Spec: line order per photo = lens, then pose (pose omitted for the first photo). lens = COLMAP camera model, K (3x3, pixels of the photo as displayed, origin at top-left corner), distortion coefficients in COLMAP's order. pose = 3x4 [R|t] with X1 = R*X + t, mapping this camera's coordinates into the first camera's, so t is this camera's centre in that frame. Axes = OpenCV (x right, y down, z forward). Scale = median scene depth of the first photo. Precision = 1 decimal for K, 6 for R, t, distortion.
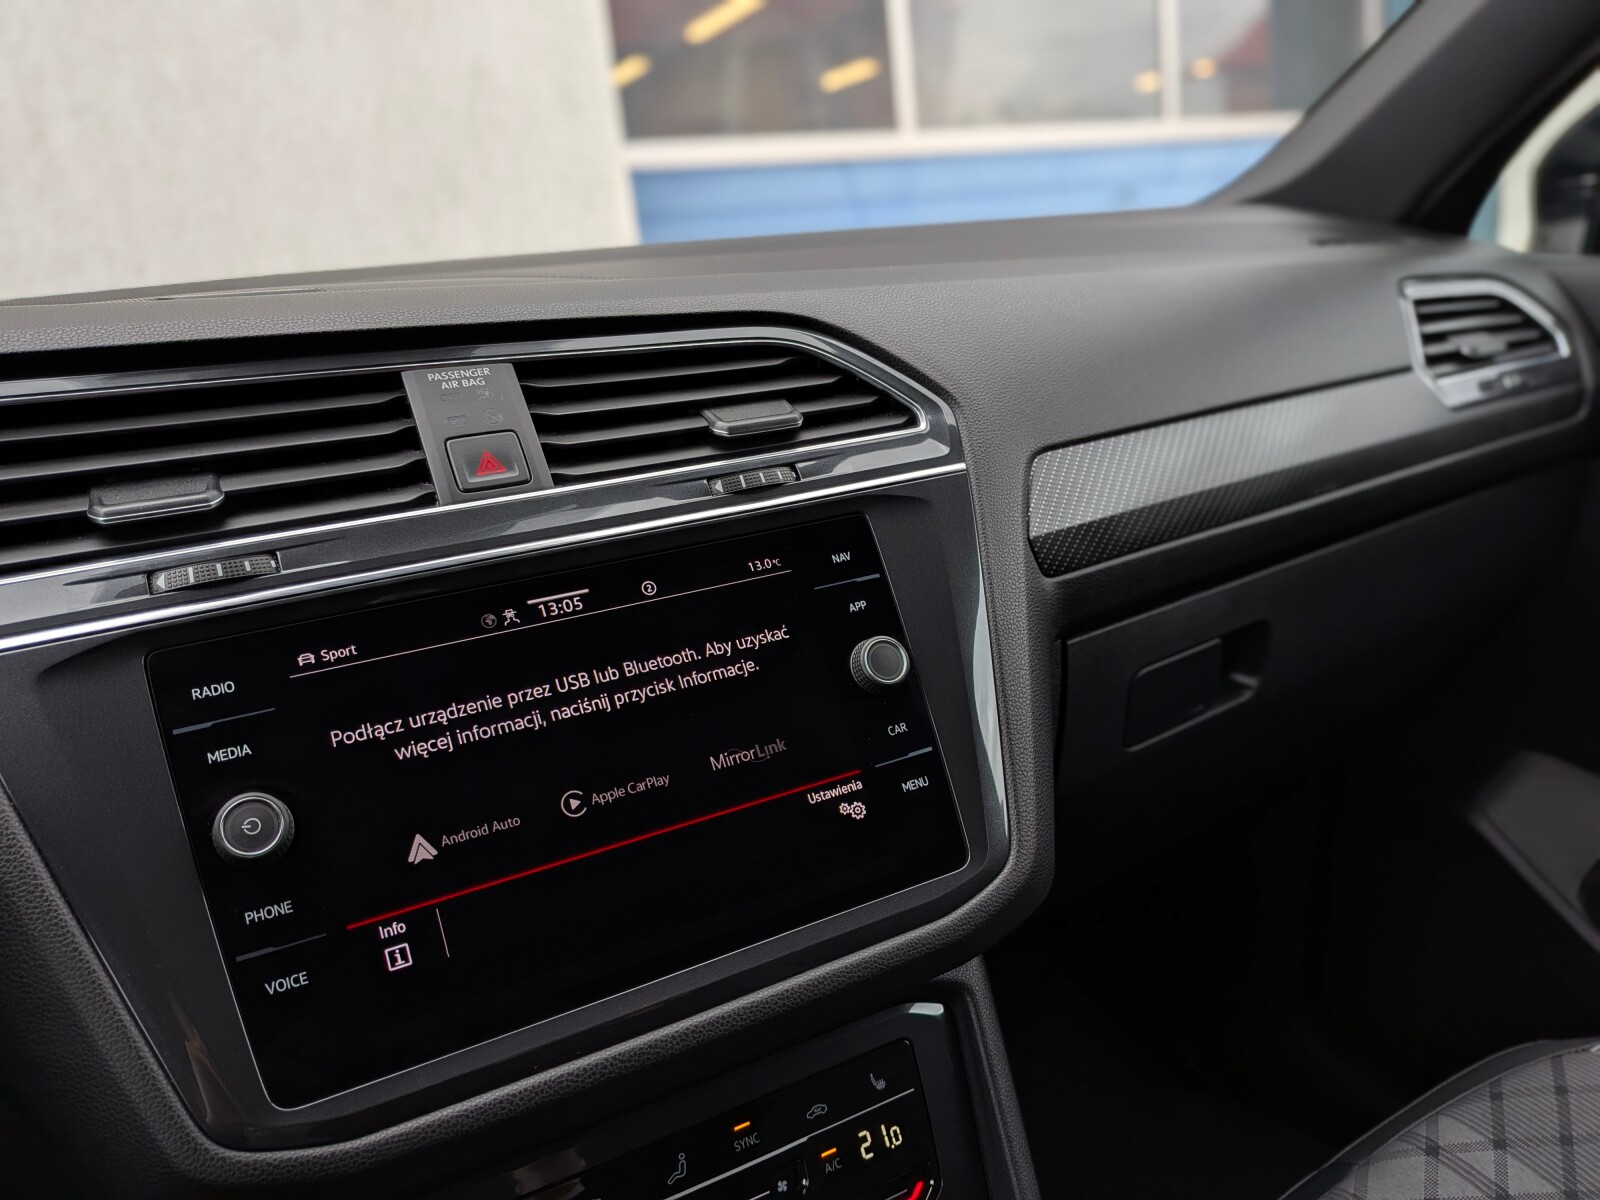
lens RADIAL K [[1156.9, 0, 814.2], [0, 1156.9, 597.9], [0, 0, 1]] dist [0.039882, -0.067164]
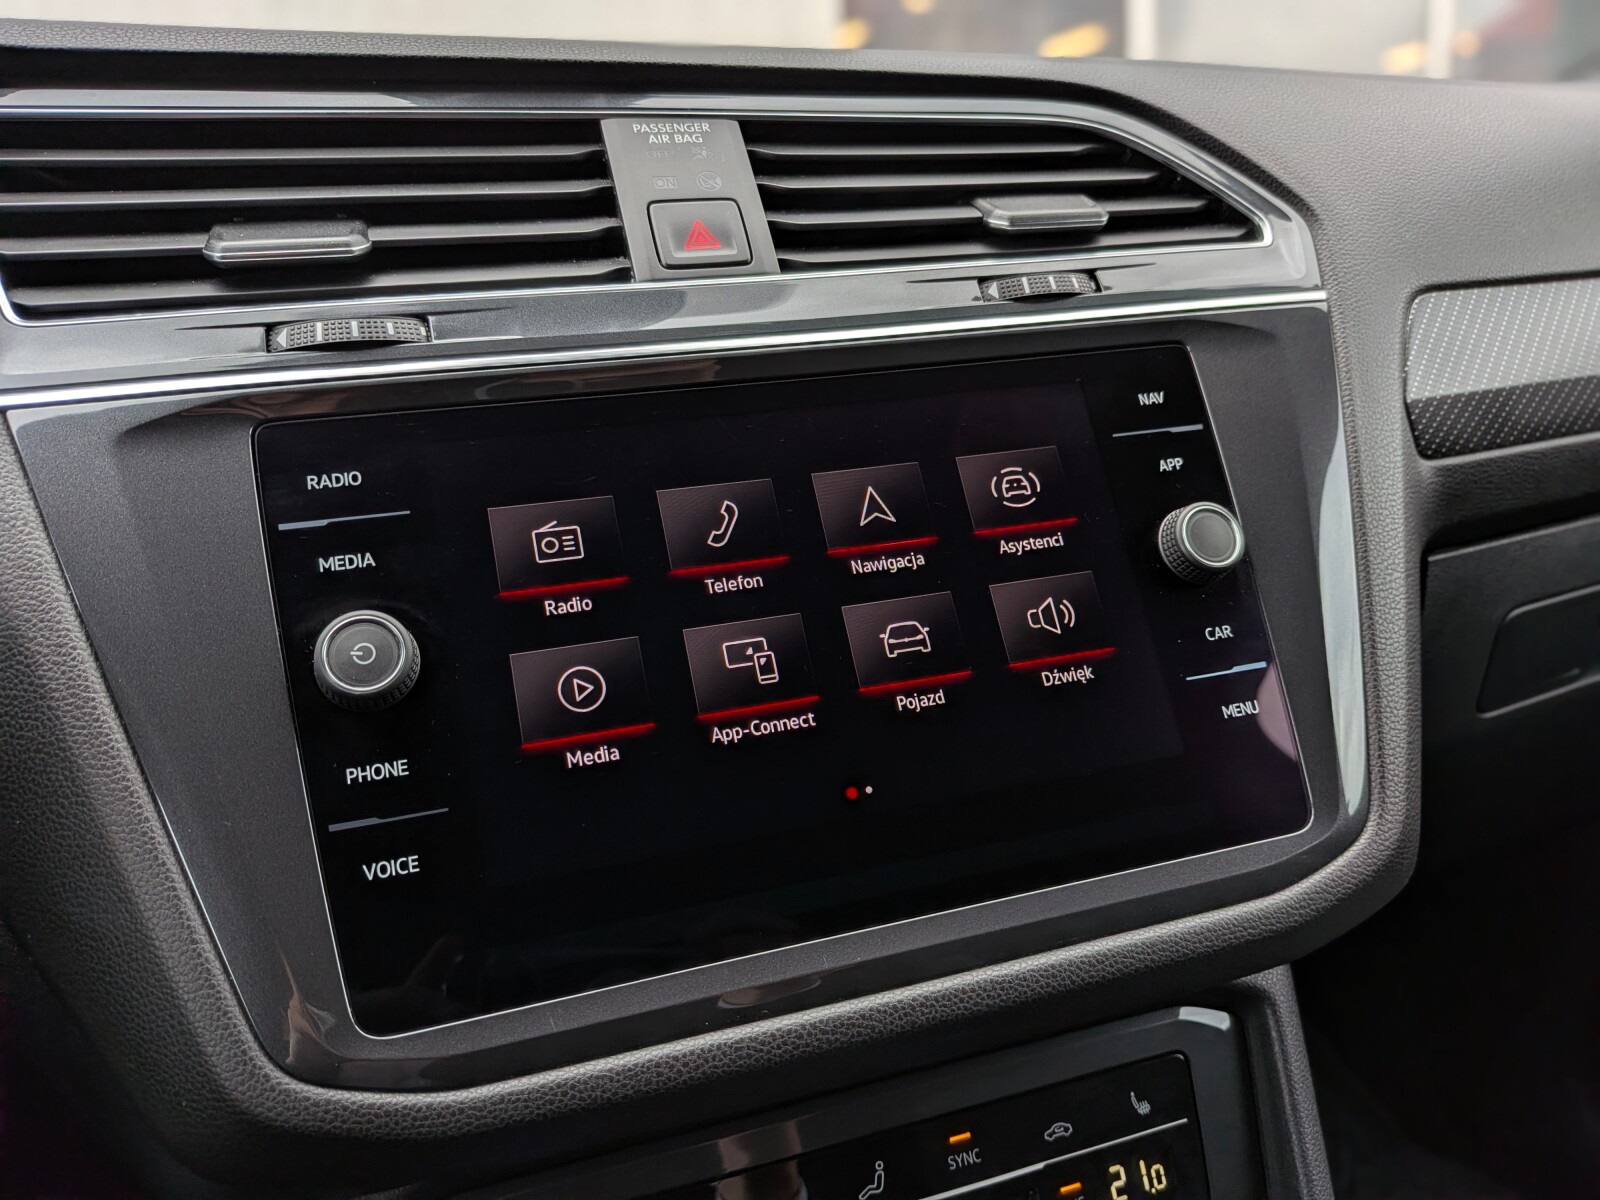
lens RADIAL K [[1151.6, 0, 809.3], [0, 1151.6, 600.2], [0, 0, 1]] dist [0.071918, -0.147649]
pose [[0.985119, 0.079505, -0.152378, -0.070074], [-0.076933, 0.996778, 0.022712, 0.095070], [0.153693, -0.010651, 0.988061, 0.238836]]
